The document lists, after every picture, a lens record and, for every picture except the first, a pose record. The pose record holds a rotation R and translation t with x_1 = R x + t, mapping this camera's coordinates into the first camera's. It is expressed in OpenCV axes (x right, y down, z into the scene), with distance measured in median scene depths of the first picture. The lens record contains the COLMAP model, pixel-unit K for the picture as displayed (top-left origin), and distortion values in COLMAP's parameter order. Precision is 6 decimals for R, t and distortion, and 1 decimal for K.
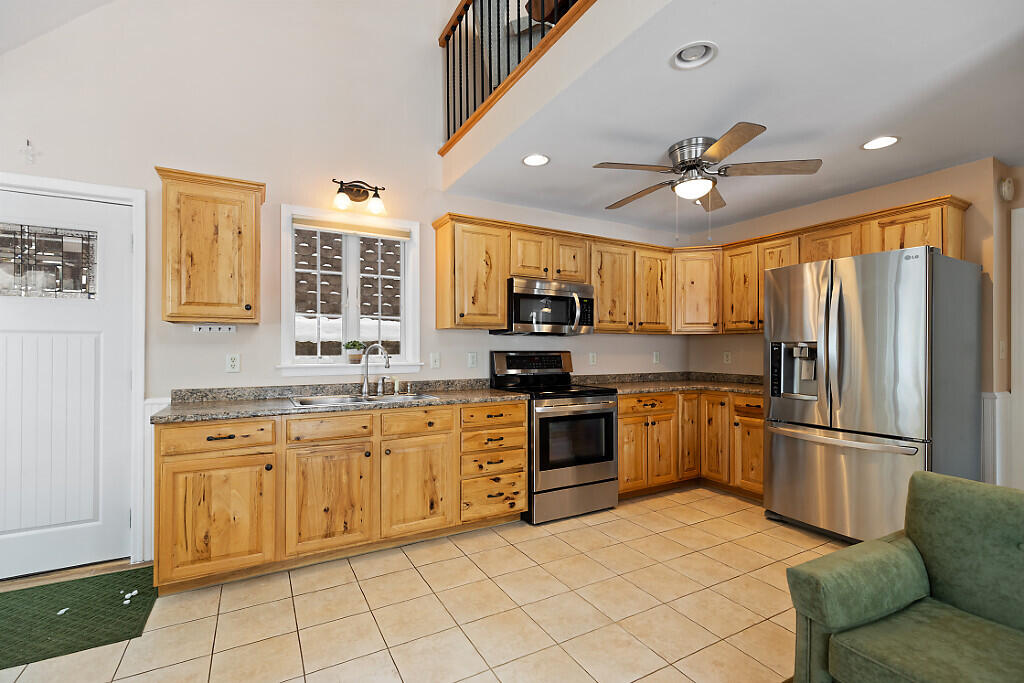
lens RADIAL K [[458.8, 0, 507.0], [0, 458.8, 346.4], [0, 0, 1]] dist [0.002674, 0.000087]
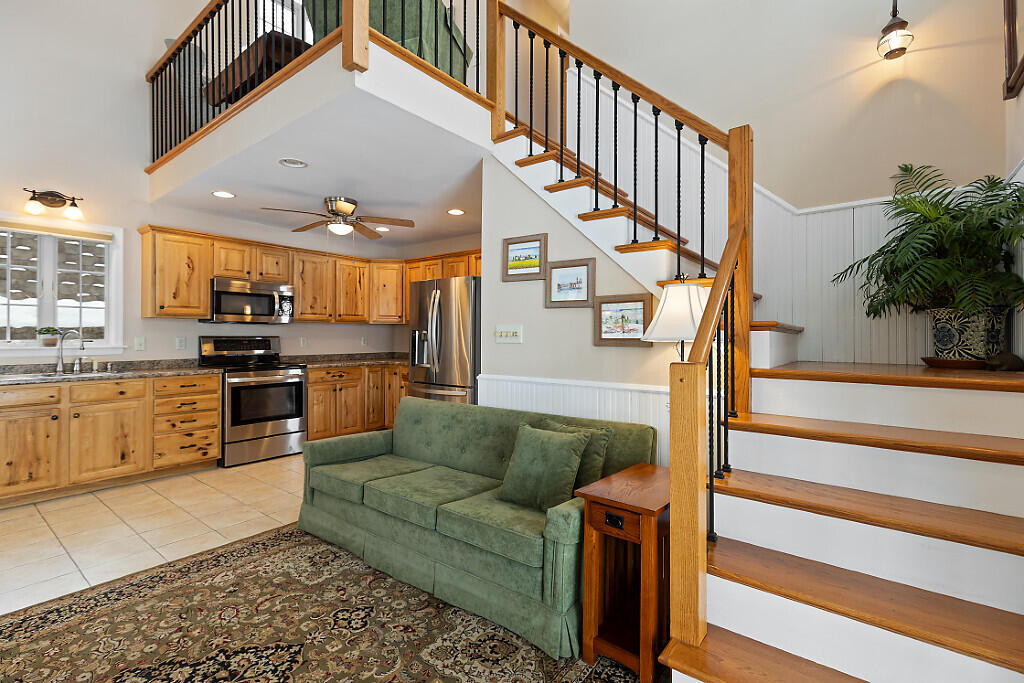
lens RADIAL K [[465.3, 0, 513.8], [0, 465.3, 331.8], [0, 0, 1]] dist [-0.000079, -0.000409]
pose [[0.919168, 0.004047, 0.393846, 0.295572], [-0.003410, 0.999991, -0.002318, -0.001739], [-0.393852, 0.000787, 0.919174, -0.564329]]
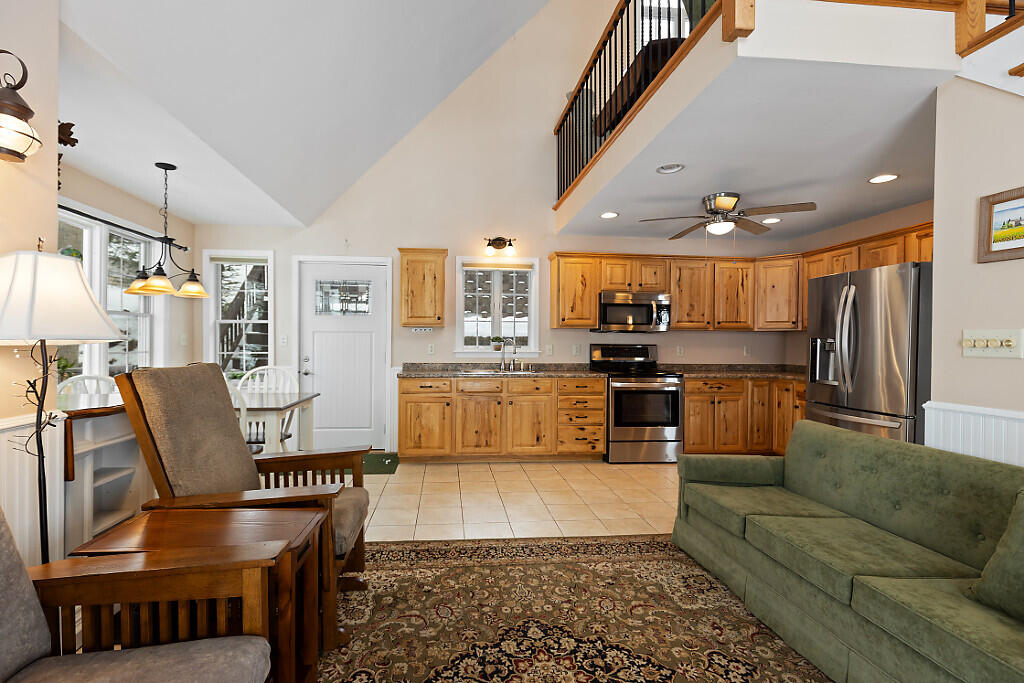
lens RADIAL K [[466.1, 0, 487.2], [0, 466.1, 344.4], [0, 0, 1]] dist [-0.000001, -0.000318]
pose [[0.914850, 0.008740, -0.403699, 0.300560], [-0.005077, 0.999936, 0.010143, -0.001193], [0.403761, -0.007230, 0.914836, -0.514066]]
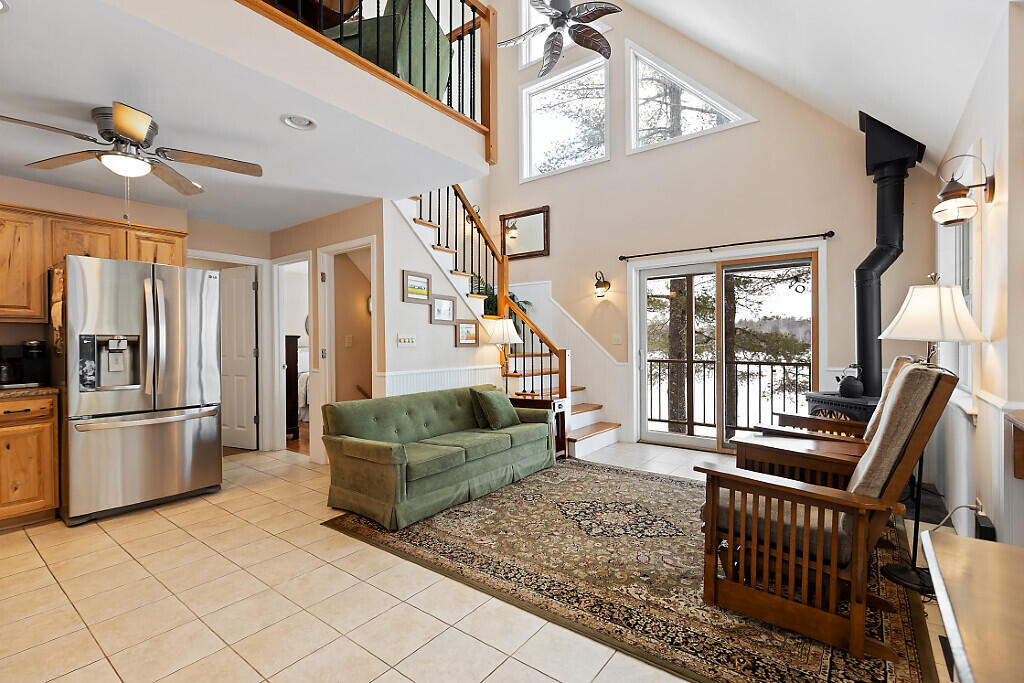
lens RADIAL K [[461.5, 0, 506.5], [0, 461.5, 355.2], [0, 0, 1]] dist [0.001193, 0.000009]
pose [[-0.397247, -0.025205, 0.917365, -0.663898], [-0.001080, 0.999635, 0.026998, 0.006576], [-0.917711, 0.009734, -0.397129, 0.609401]]
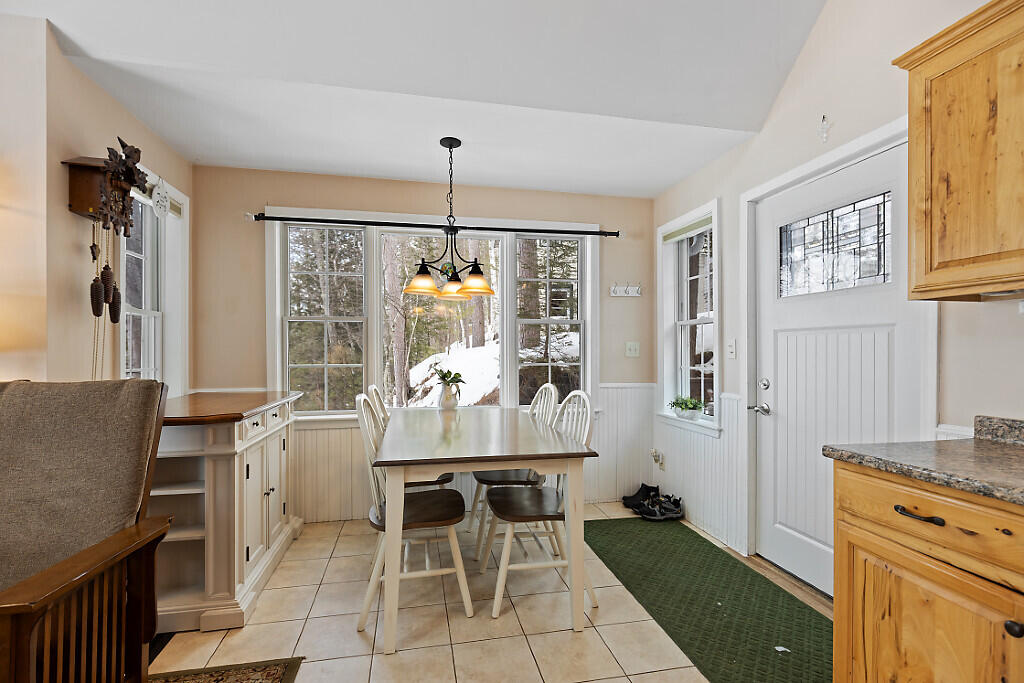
lens RADIAL K [[461.5, 0, 506.5], [0, 461.5, 355.2], [0, 0, 1]] dist [0.001193, 0.000009]
pose [[-0.301163, 0.009256, -0.953528, 0.011645], [0.006488, 0.999950, 0.007658, 0.007807], [0.953551, -0.003880, -0.301208, 0.523528]]
